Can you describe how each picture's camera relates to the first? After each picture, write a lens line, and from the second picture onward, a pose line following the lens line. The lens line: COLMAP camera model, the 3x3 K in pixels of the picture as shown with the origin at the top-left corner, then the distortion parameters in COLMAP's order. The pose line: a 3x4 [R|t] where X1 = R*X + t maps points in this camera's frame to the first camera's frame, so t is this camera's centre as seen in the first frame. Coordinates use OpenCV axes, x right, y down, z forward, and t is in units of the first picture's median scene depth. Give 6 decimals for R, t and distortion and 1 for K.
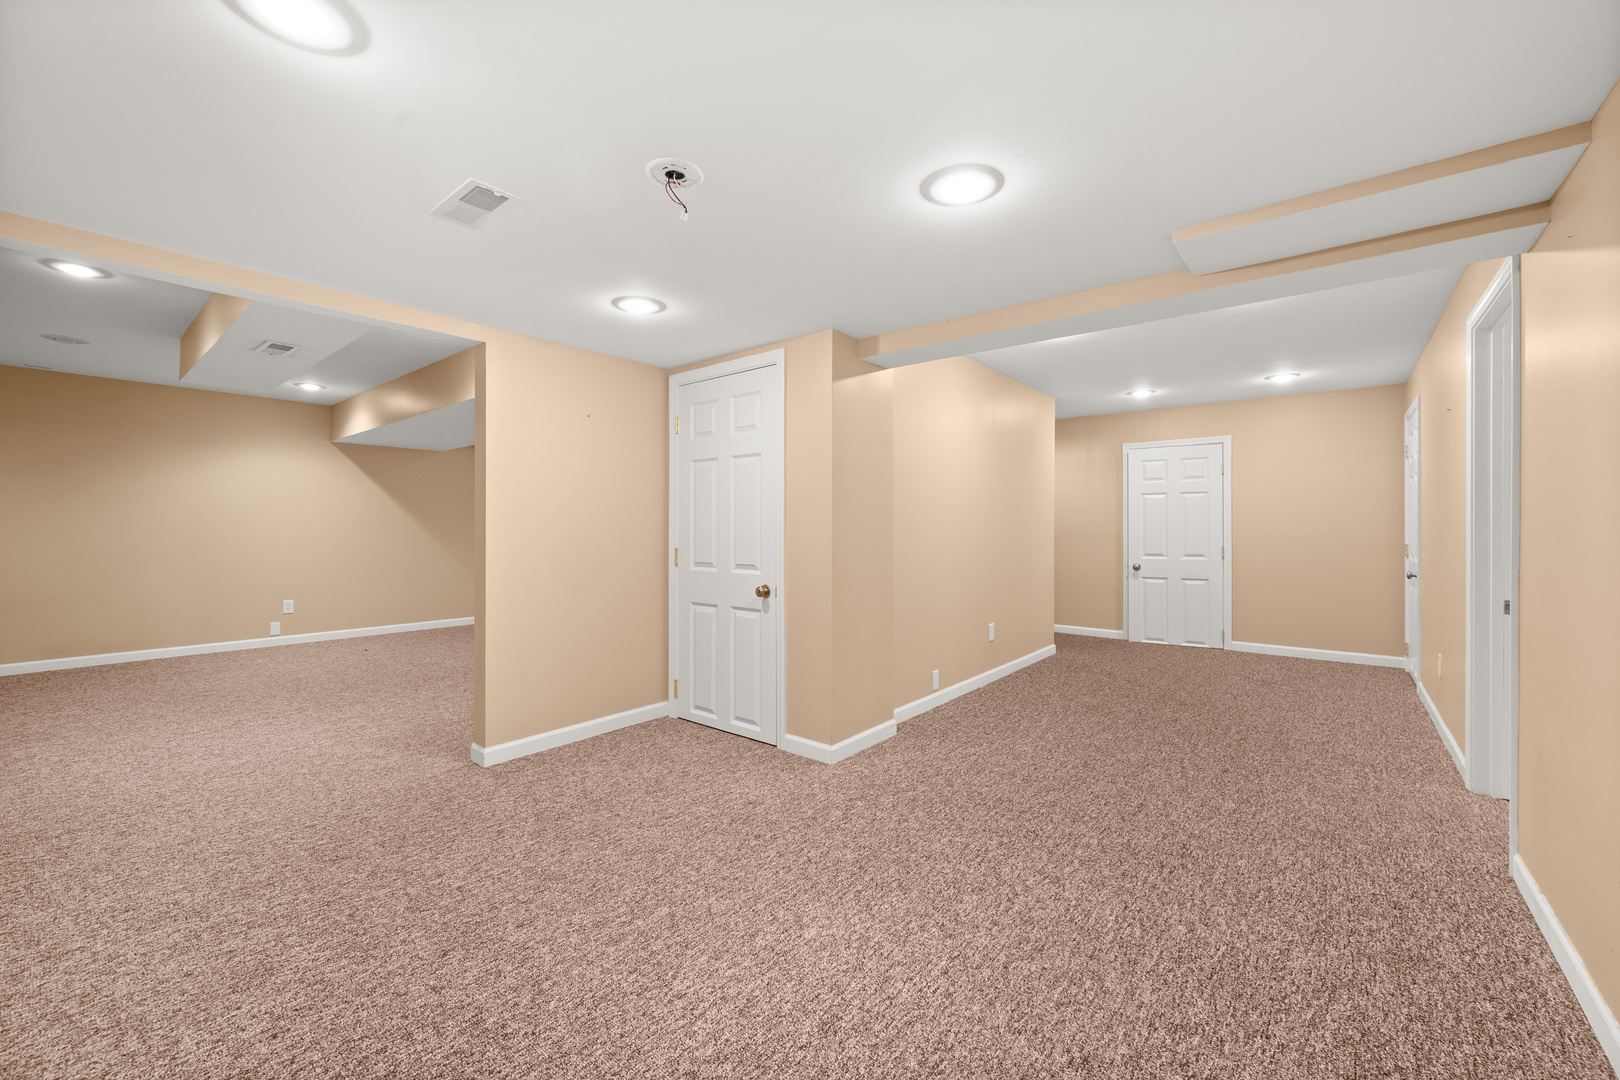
lens RADIAL K [[633.6, 0, 810.5], [0, 633.6, 531.9], [0, 0, 1]] dist [0.002576, 0.000953]
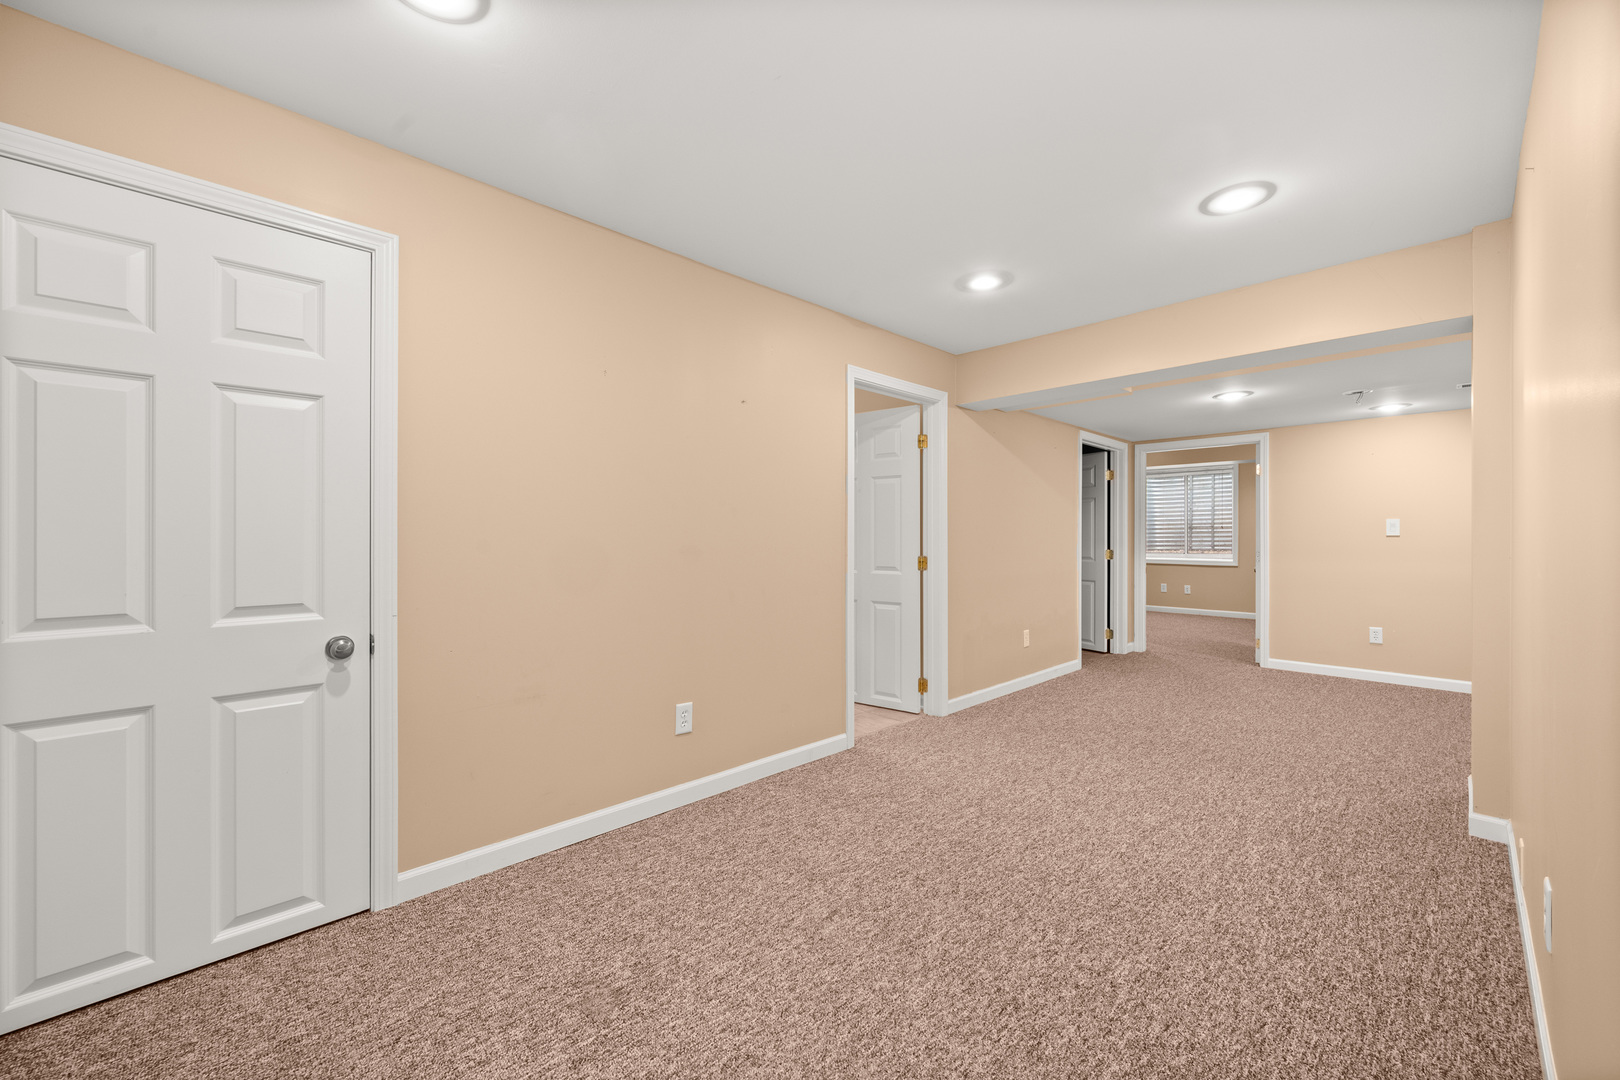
lens RADIAL K [[633.6, 0, 805.6], [0, 633.6, 536.2], [0, 0, 1]] dist [0.002576, 0.000953]
pose [[-0.993405, -0.003539, 0.114606, 0.925157], [-0.002910, 0.999980, 0.005652, -0.012737], [-0.114624, 0.005281, -0.993395, 2.101438]]
